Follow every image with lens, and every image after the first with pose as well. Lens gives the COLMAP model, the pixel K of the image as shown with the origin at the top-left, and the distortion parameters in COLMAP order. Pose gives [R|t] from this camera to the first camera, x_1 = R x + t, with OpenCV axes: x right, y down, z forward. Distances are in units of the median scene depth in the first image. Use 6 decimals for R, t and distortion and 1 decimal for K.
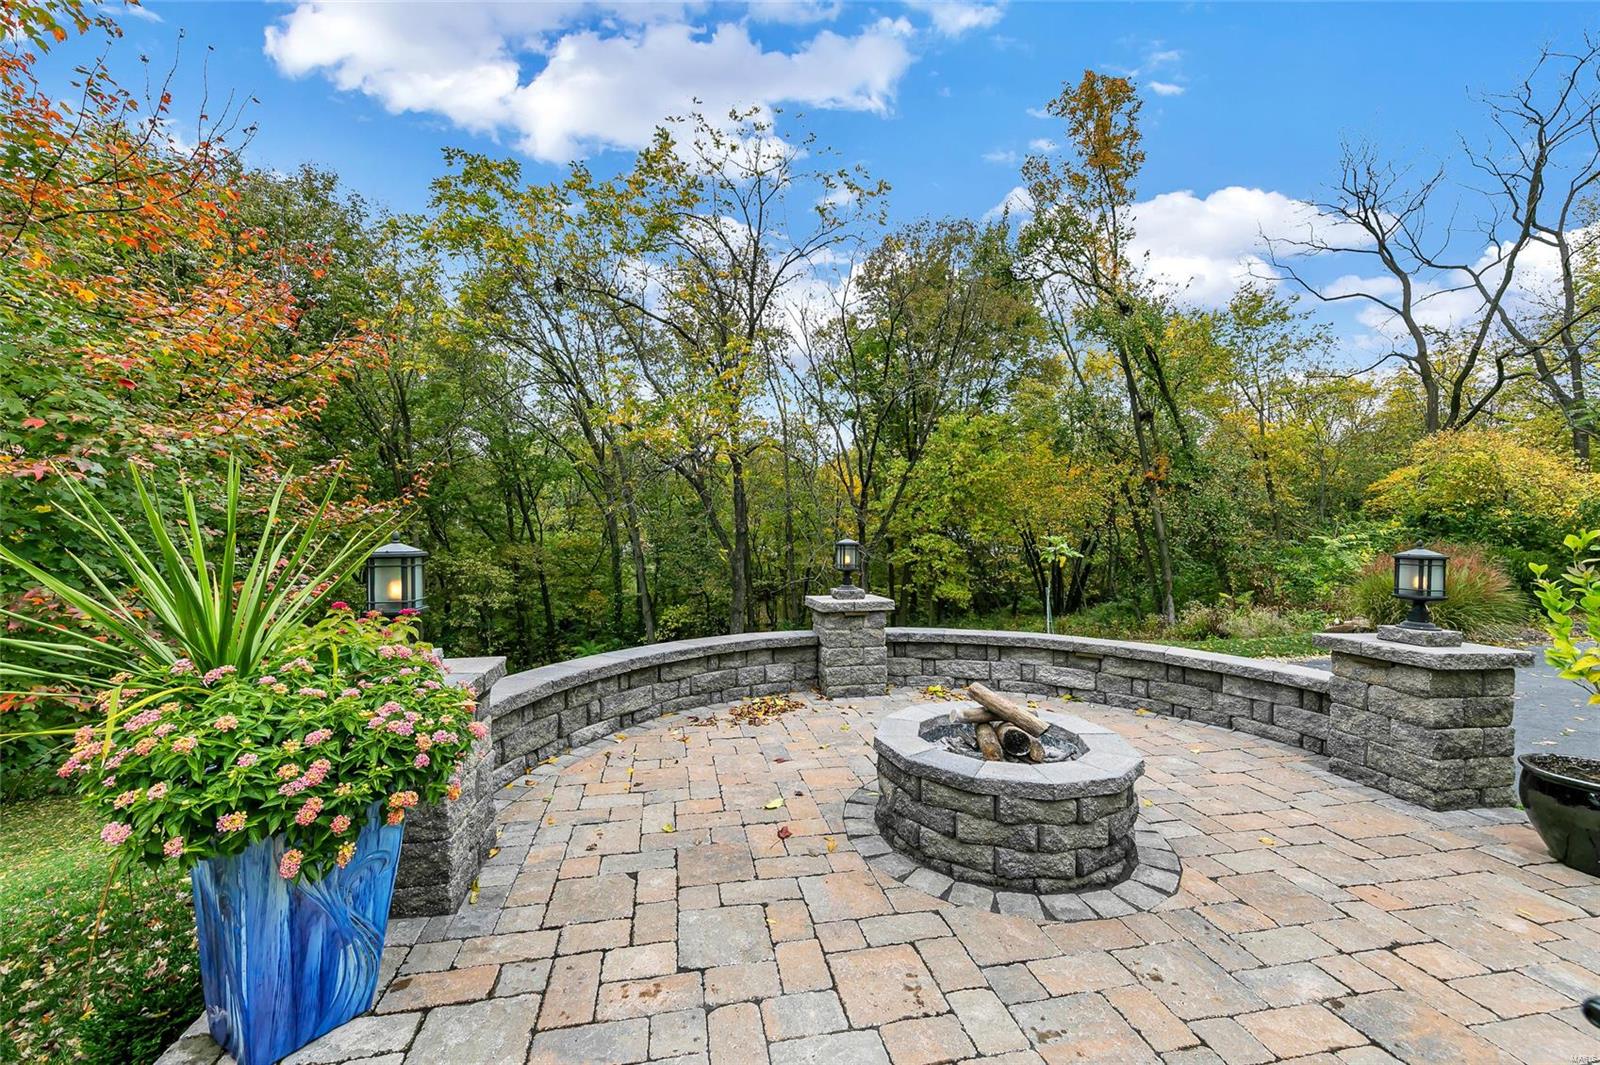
lens RADIAL K [[612.4, 0, 801.1], [0, 612.4, 535.7], [0, 0, 1]] dist [0.007091, -0.001063]
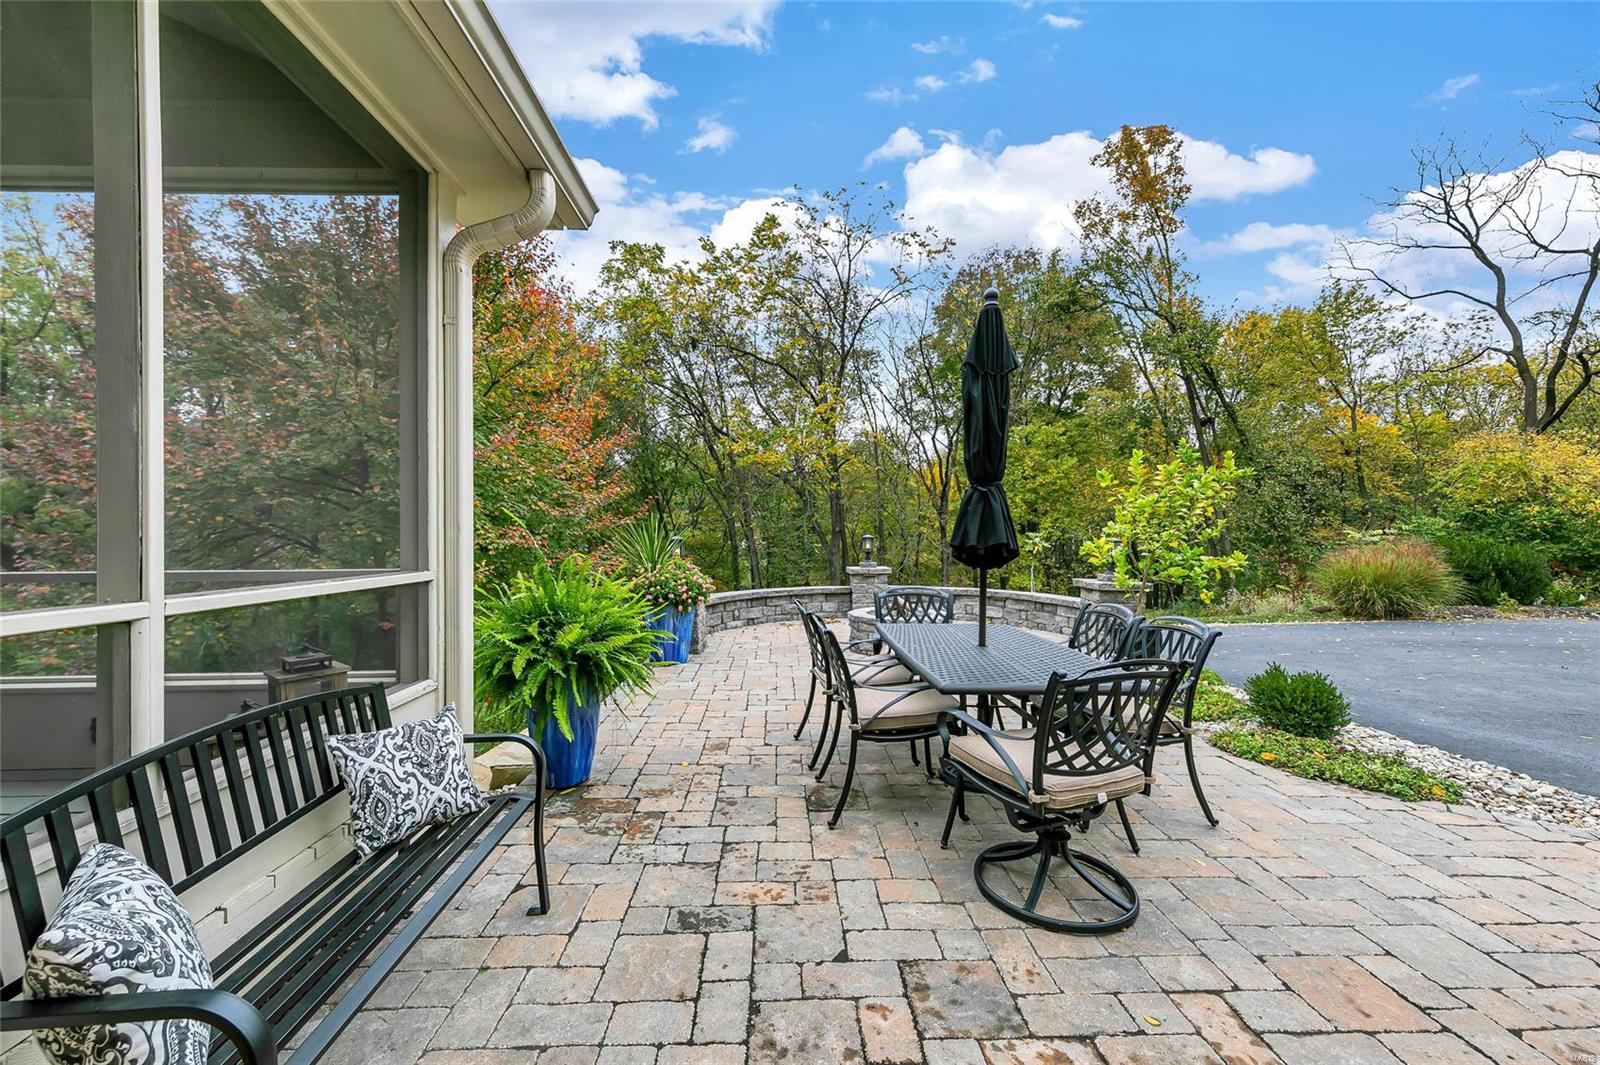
lens RADIAL K [[612.4, 0, 795.7], [0, 612.4, 530.4], [0, 0, 1]] dist [0.007091, -0.001063]
pose [[0.982673, -0.005663, -0.185259, 0.048912], [0.004475, 0.999967, -0.006830, 0.001146], [0.185291, 0.005882, 0.982666, -0.196932]]
